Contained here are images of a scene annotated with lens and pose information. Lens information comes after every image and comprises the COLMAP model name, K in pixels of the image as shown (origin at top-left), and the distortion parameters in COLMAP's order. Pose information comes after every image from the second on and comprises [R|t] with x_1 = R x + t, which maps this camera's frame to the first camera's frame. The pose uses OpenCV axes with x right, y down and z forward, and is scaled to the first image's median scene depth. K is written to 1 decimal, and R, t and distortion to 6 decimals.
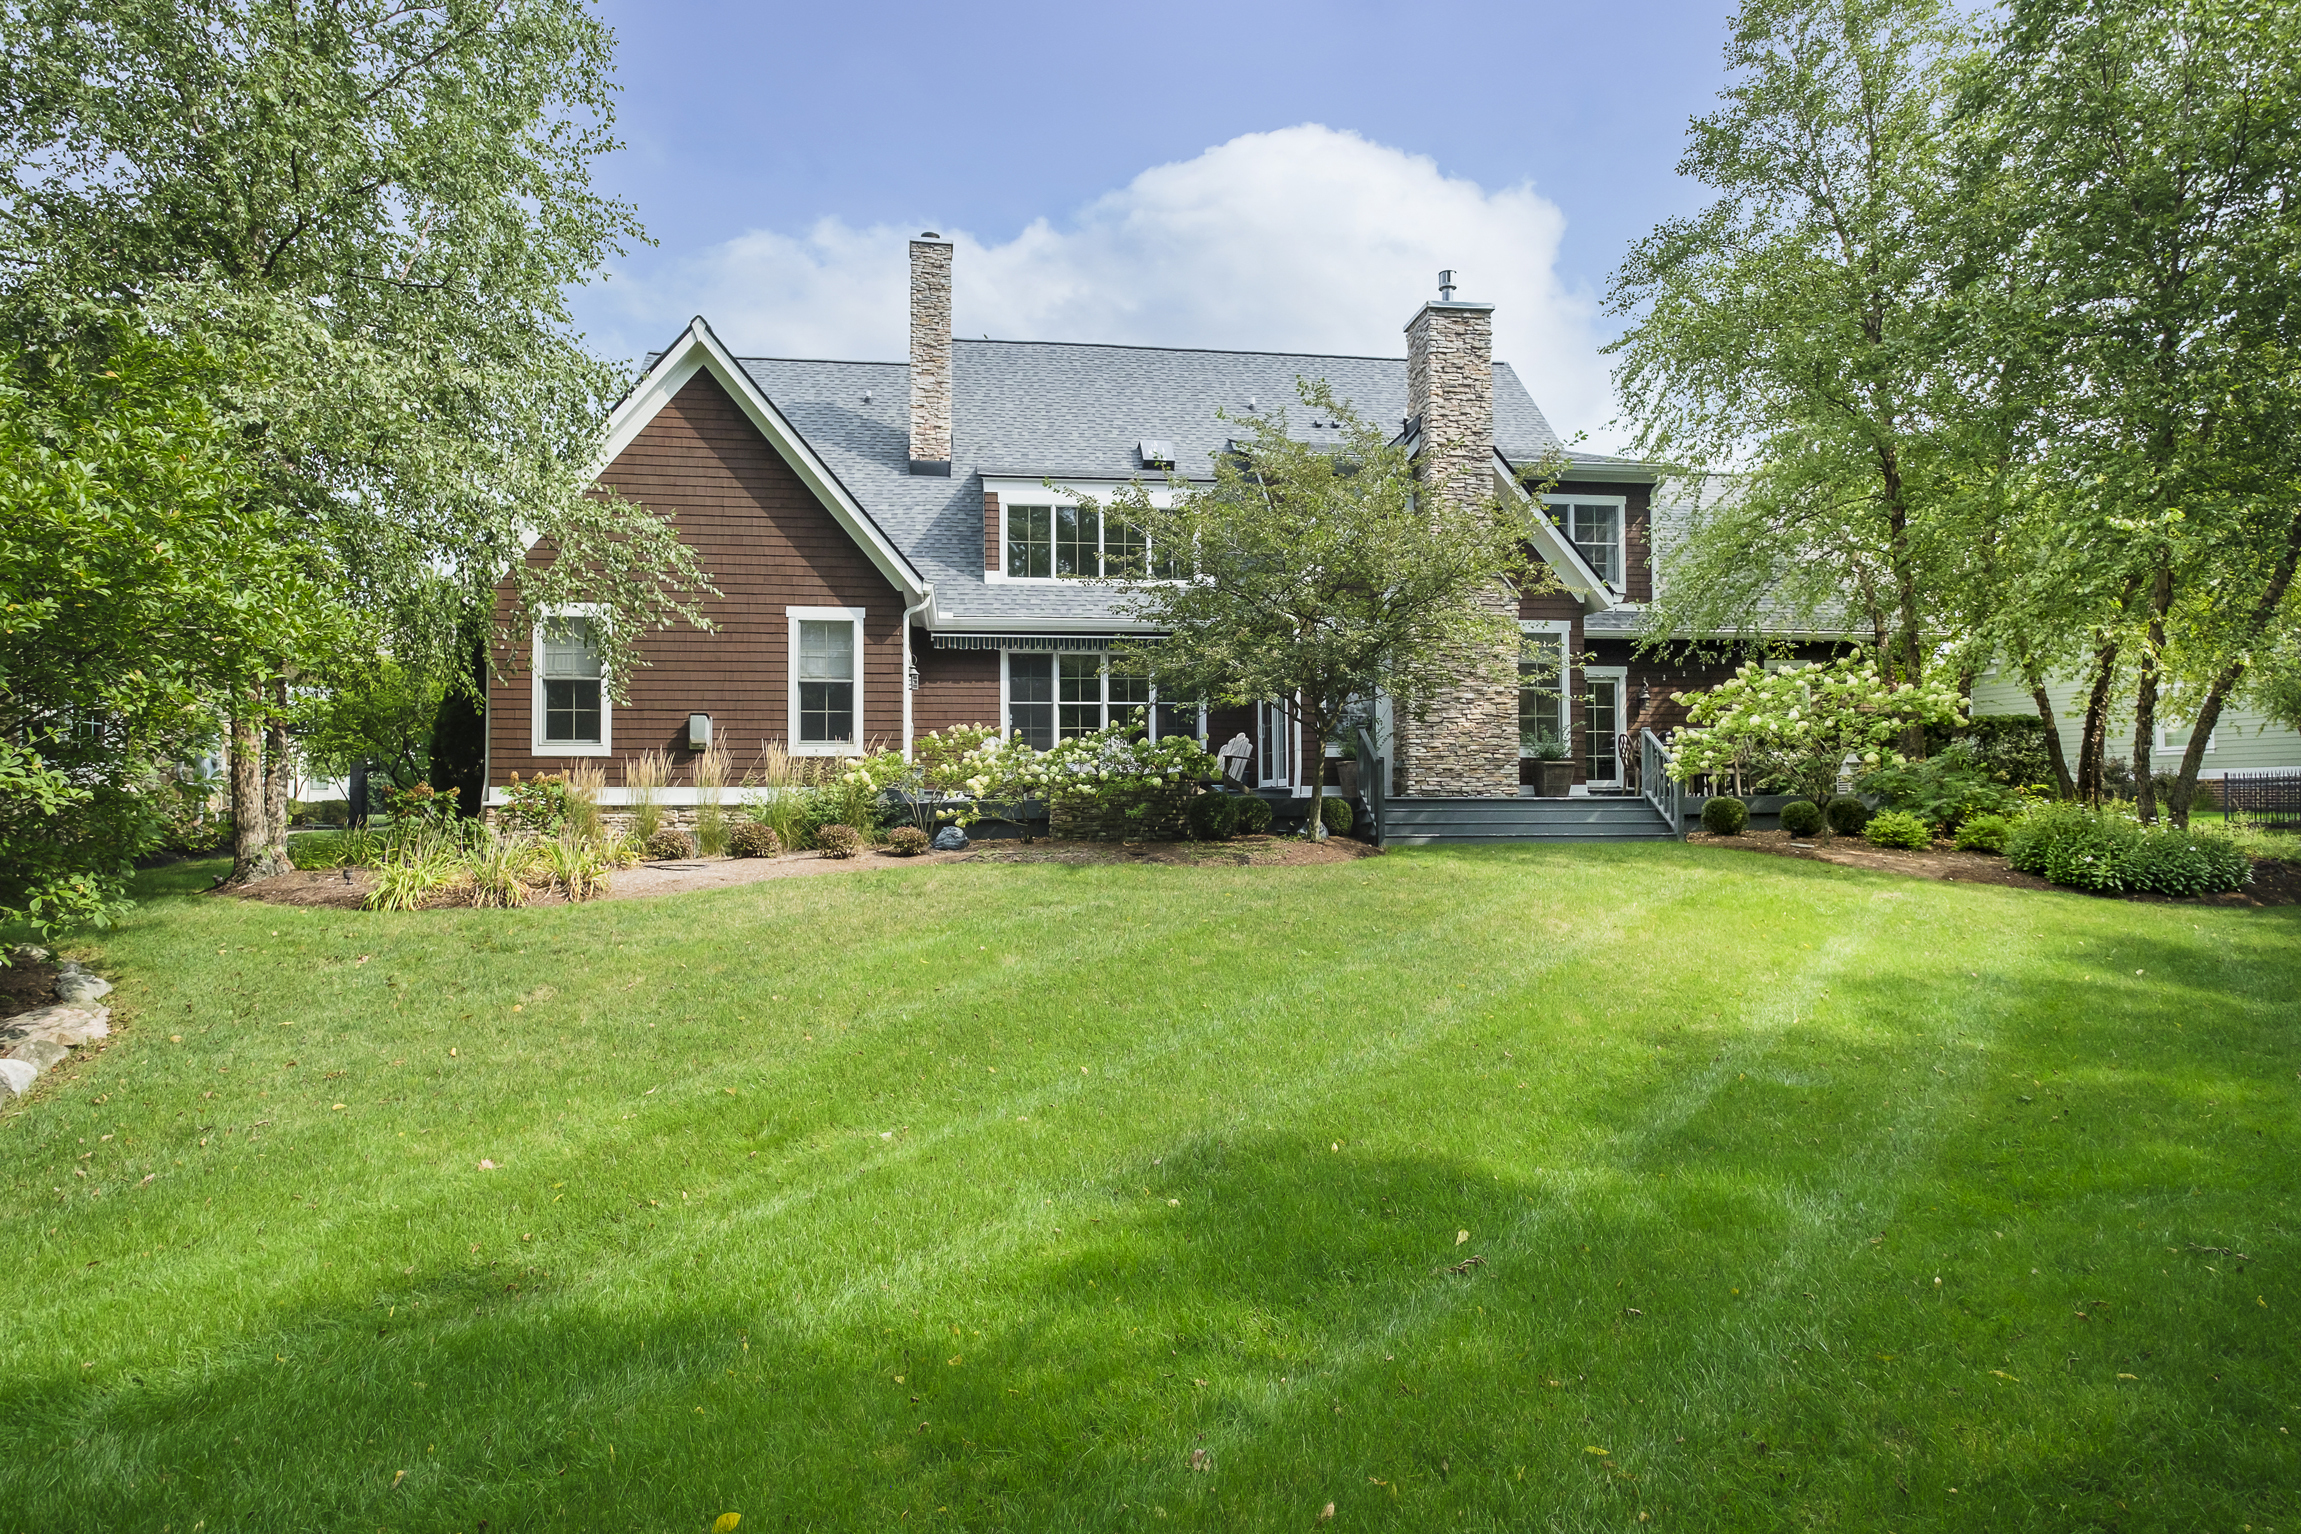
lens RADIAL K [[1184.5, 0, 1154.8], [0, 1184.5, 763.8], [0, 0, 1]] dist [-0.005766, -0.000252]
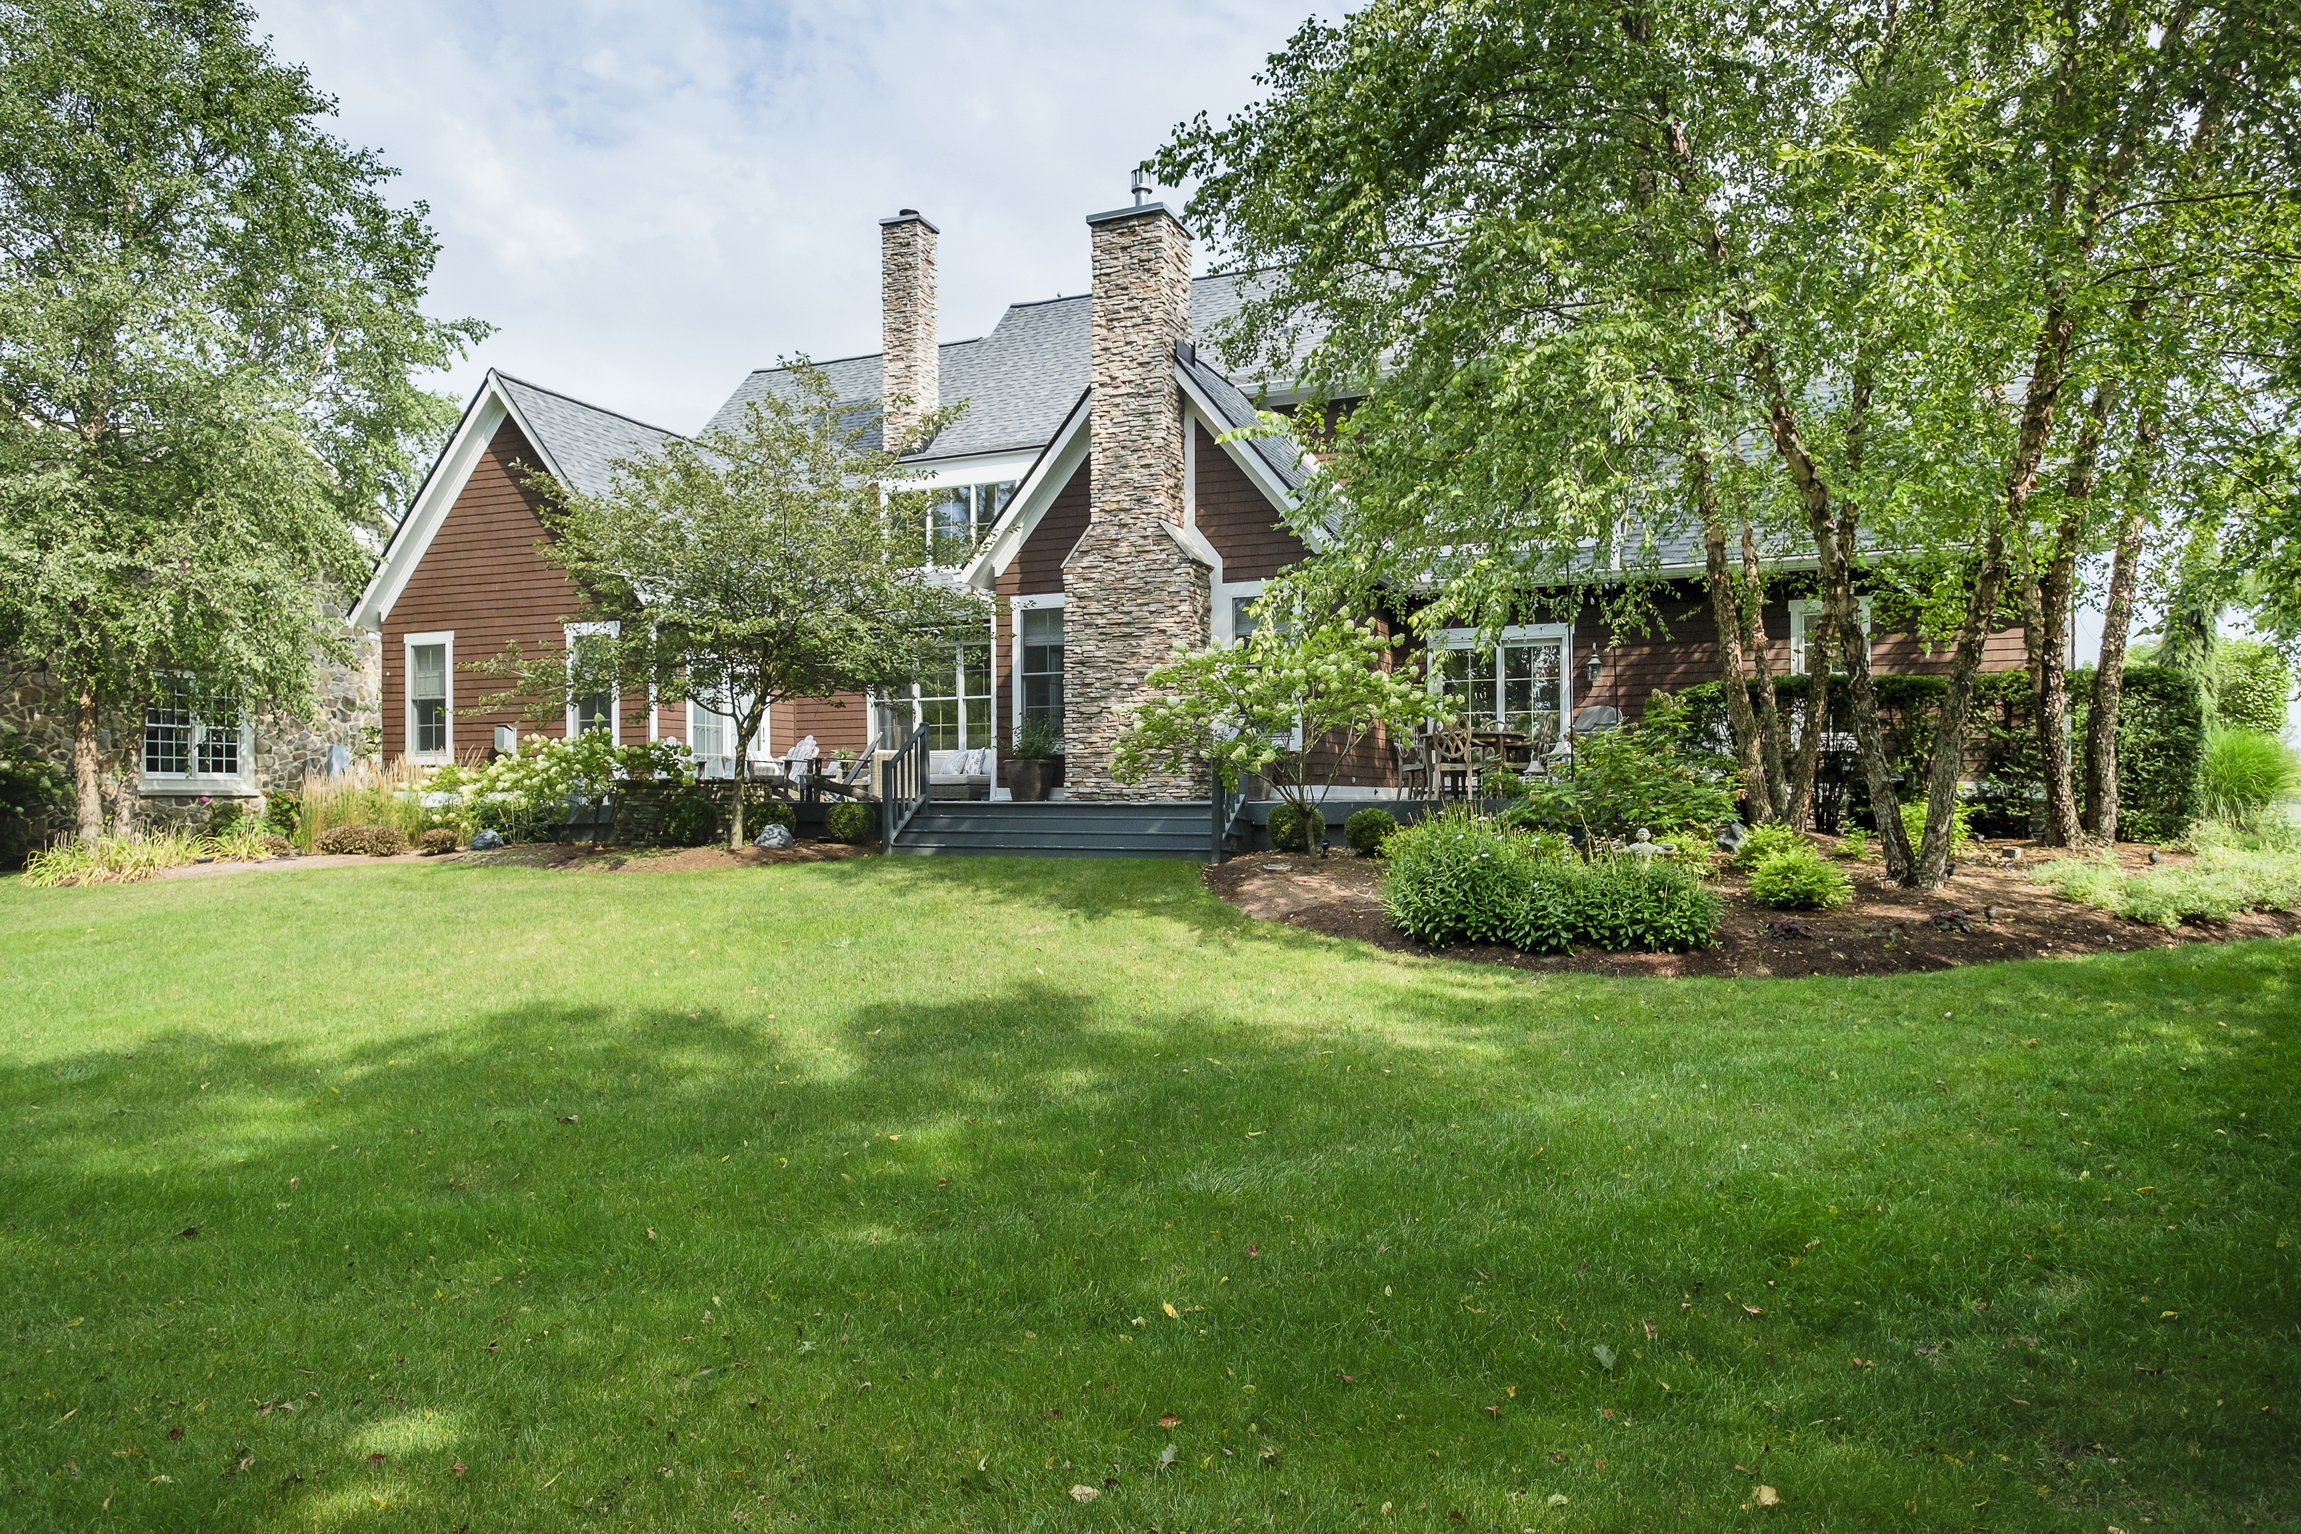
lens RADIAL K [[1395.9, 0, 1149.3], [0, 1395.9, 775.3], [0, 0, 1]] dist [0.001365, 0.000284]
pose [[0.872386, -0.006772, -0.488770, 0.757145], [0.015000, 0.999804, 0.012922, -0.002952], [0.488587, -0.018605, 0.872317, 0.141507]]
